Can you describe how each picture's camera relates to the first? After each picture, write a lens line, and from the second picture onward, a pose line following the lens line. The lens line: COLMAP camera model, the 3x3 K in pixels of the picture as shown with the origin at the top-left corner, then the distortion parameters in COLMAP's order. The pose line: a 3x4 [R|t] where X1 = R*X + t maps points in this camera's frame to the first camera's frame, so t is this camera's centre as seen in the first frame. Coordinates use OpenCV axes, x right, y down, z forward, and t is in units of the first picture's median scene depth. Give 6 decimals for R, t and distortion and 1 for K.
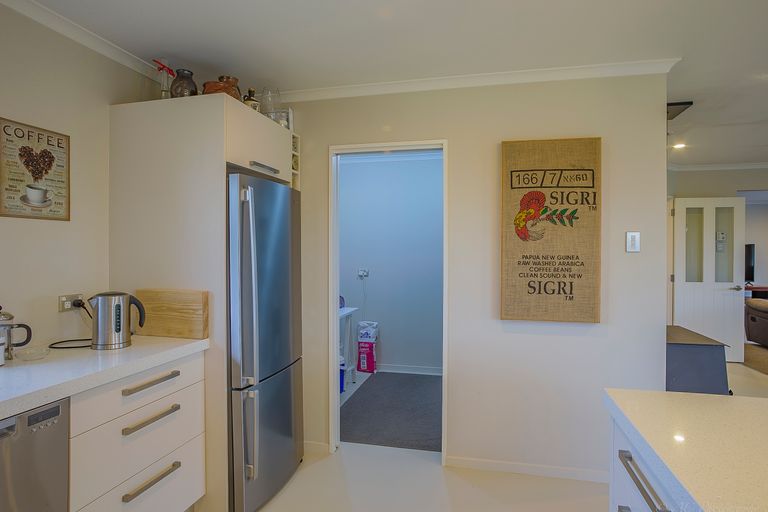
lens RADIAL K [[439.7, 0, 384.8], [0, 439.7, 256.3], [0, 0, 1]] dist [-0.027750, 0.000516]
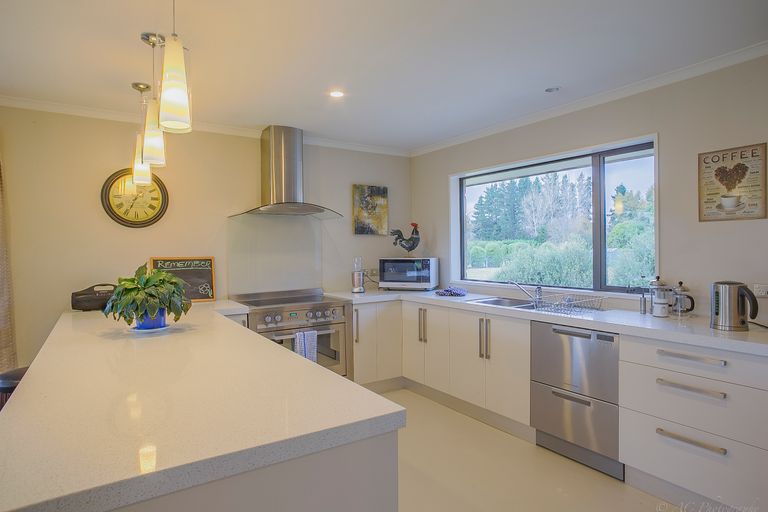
lens RADIAL K [[439.7, 0, 390.4], [0, 439.7, 251.7], [0, 0, 1]] dist [-0.027750, 0.000516]
pose [[-0.668007, 0.003459, -0.744147, 0.821537], [-0.001482, 0.999981, 0.005978, 0.000104], [0.744153, 0.005096, -0.667989, 1.107531]]
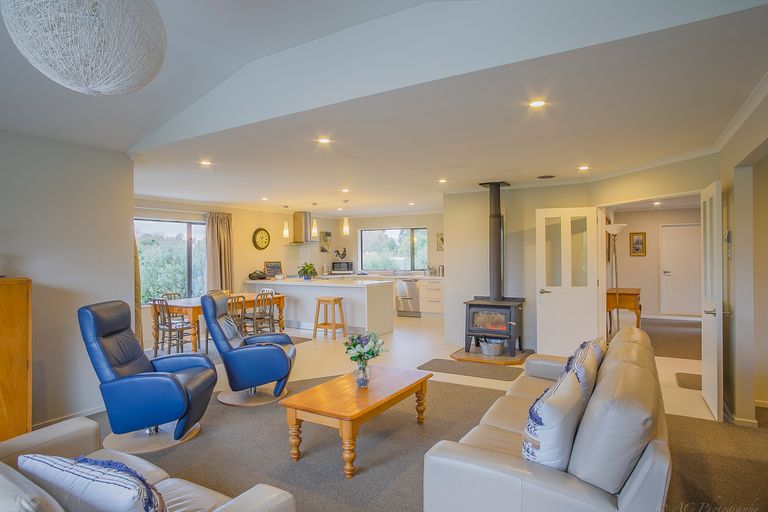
lens RADIAL K [[439.7, 0, 383.8], [0, 439.7, 258.1], [0, 0, 1]] dist [-0.027750, 0.000516]
pose [[-0.293598, 0.000271, -0.955929, 4.336285], [0.000791, 1.000000, 0.000040, 0.000756], [0.955929, -0.000745, -0.293598, 1.843373]]
